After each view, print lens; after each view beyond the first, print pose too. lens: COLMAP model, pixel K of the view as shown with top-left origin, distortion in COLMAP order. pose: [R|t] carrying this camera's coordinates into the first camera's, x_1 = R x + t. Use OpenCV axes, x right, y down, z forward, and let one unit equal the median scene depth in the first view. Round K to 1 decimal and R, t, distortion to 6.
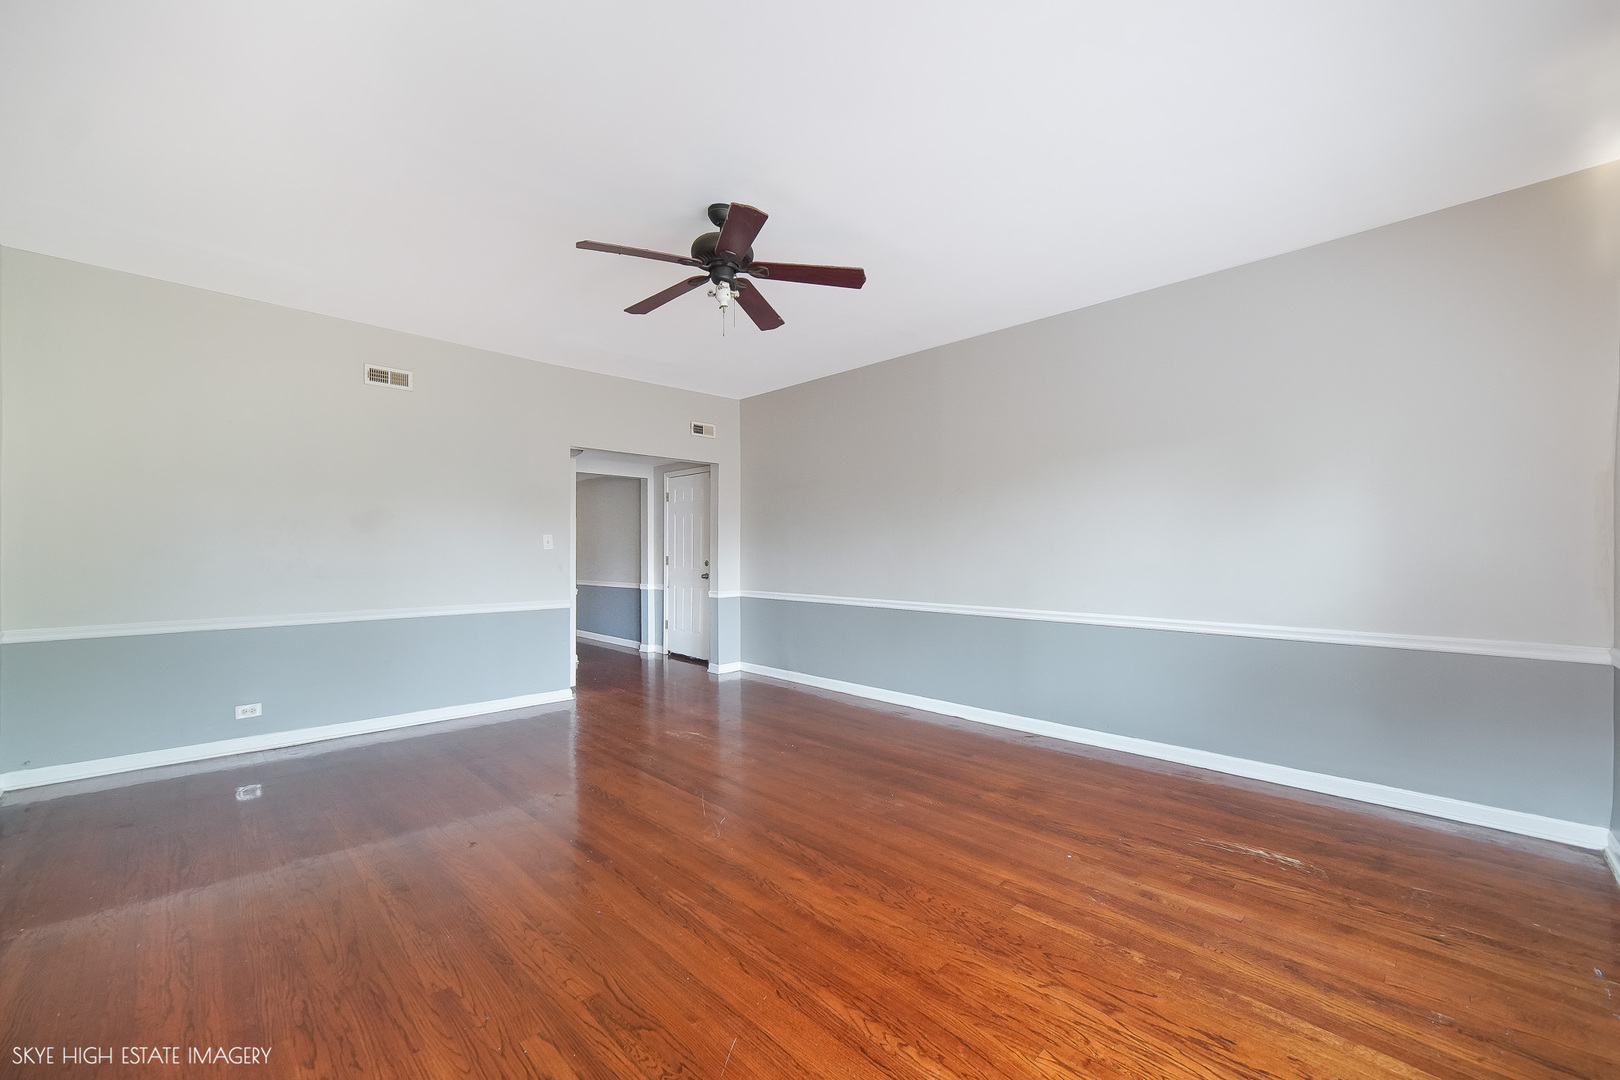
lens RADIAL K [[645.7, 0, 796.7], [0, 645.7, 555.2], [0, 0, 1]] dist [-0.001349, 0.000056]
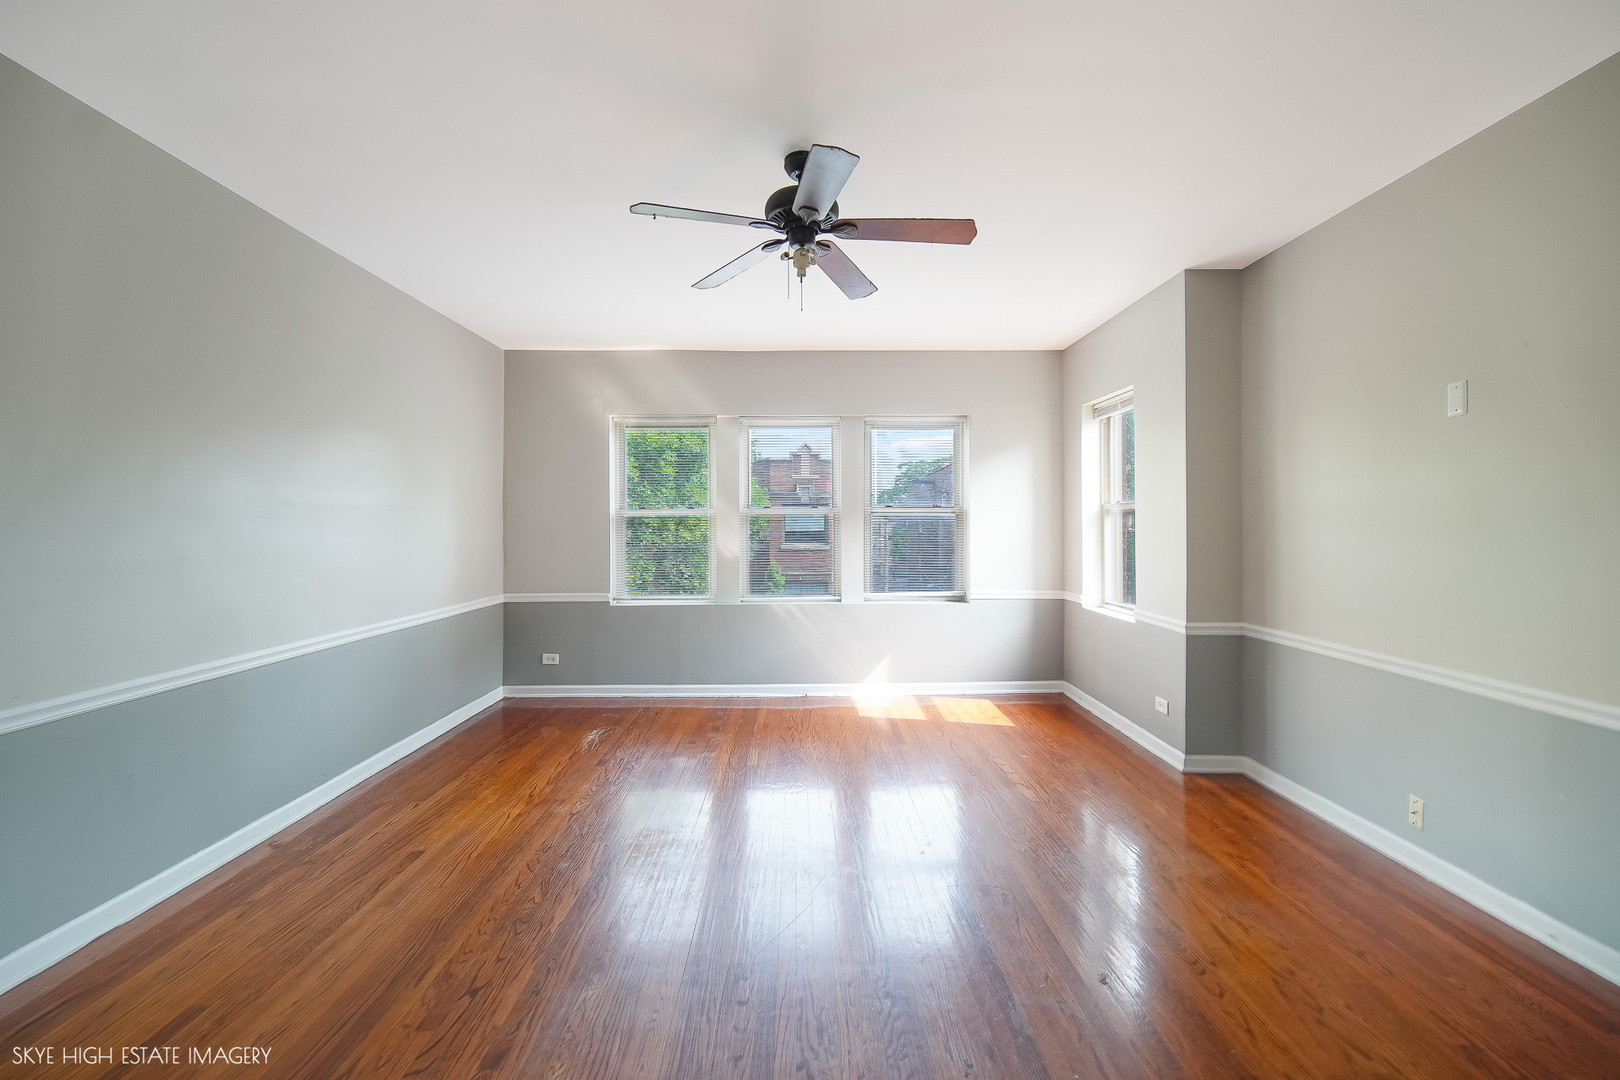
lens RADIAL K [[645.7, 0, 803.2], [0, 645.7, 525.5], [0, 0, 1]] dist [-0.001349, 0.000056]
pose [[-0.729568, -0.000167, 0.683908, -0.625631], [0.001655, 0.999997, 0.002009, -0.055728], [-0.683906, 0.002597, -0.729565, 1.470006]]
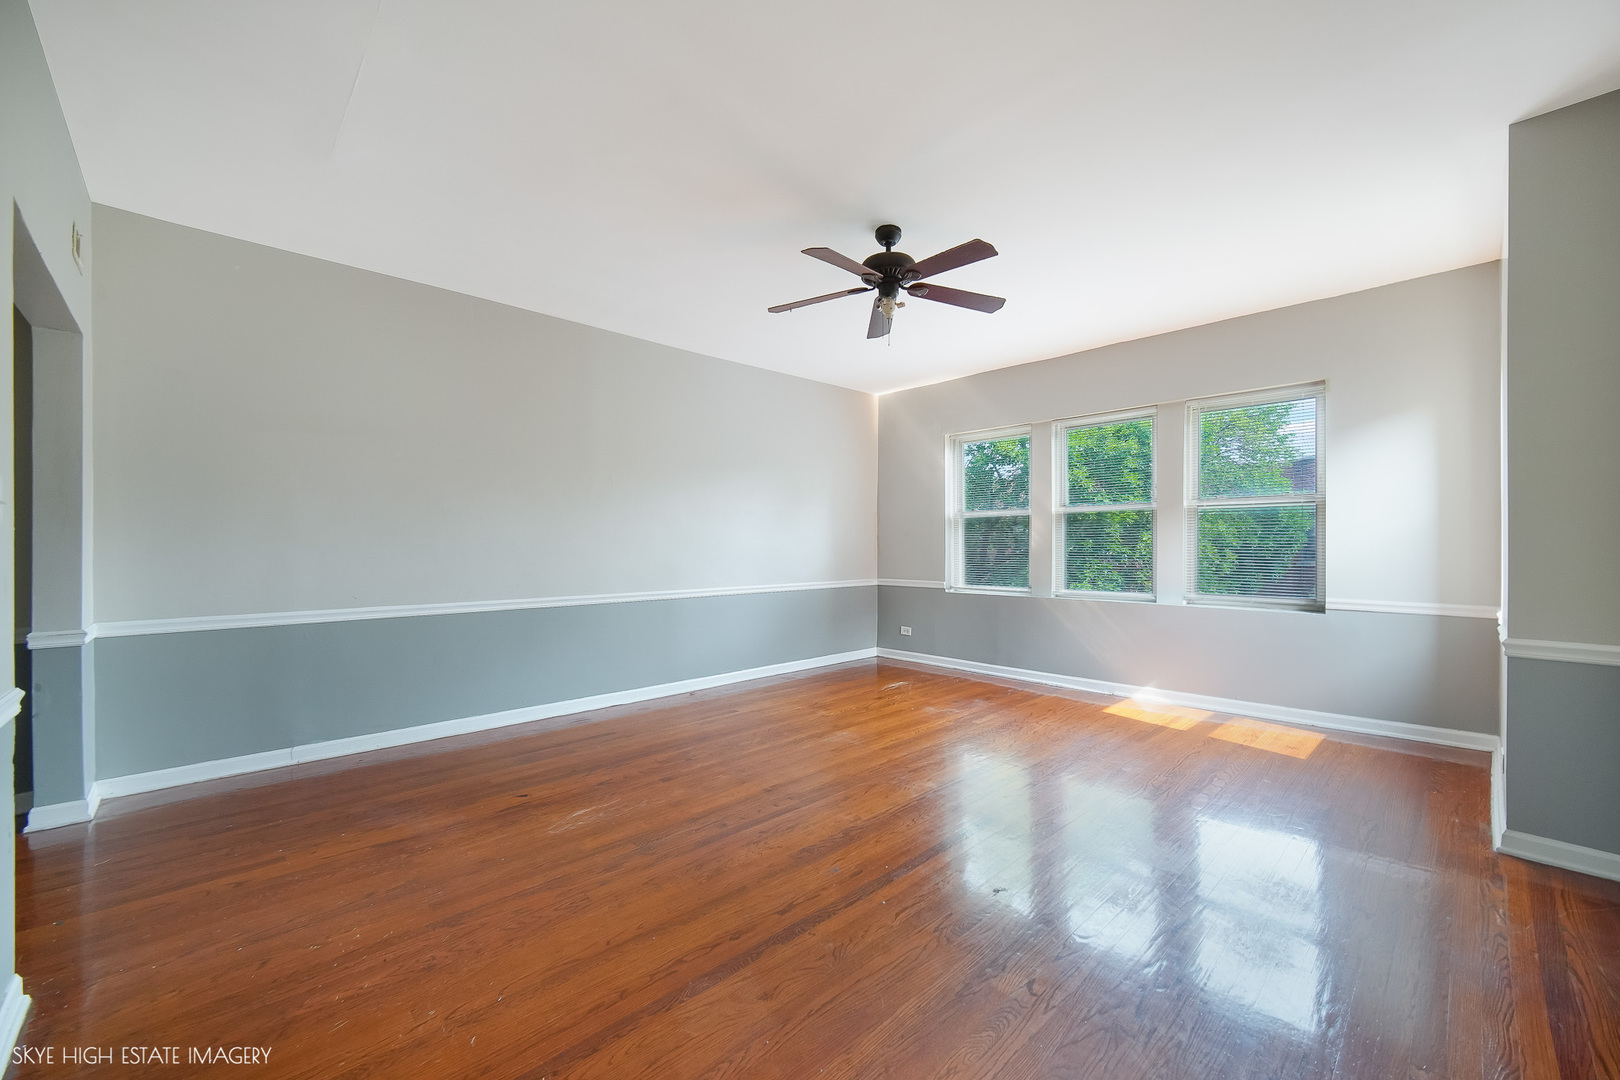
lens RADIAL K [[645.7, 0, 805.0], [0, 645.7, 548.7], [0, 0, 1]] dist [-0.001349, 0.000056]
pose [[0.005627, -0.009659, 0.999938, -1.114597], [0.003604, 0.999947, 0.009639, -0.002492], [-0.999978, 0.003549, 0.005662, 1.035579]]
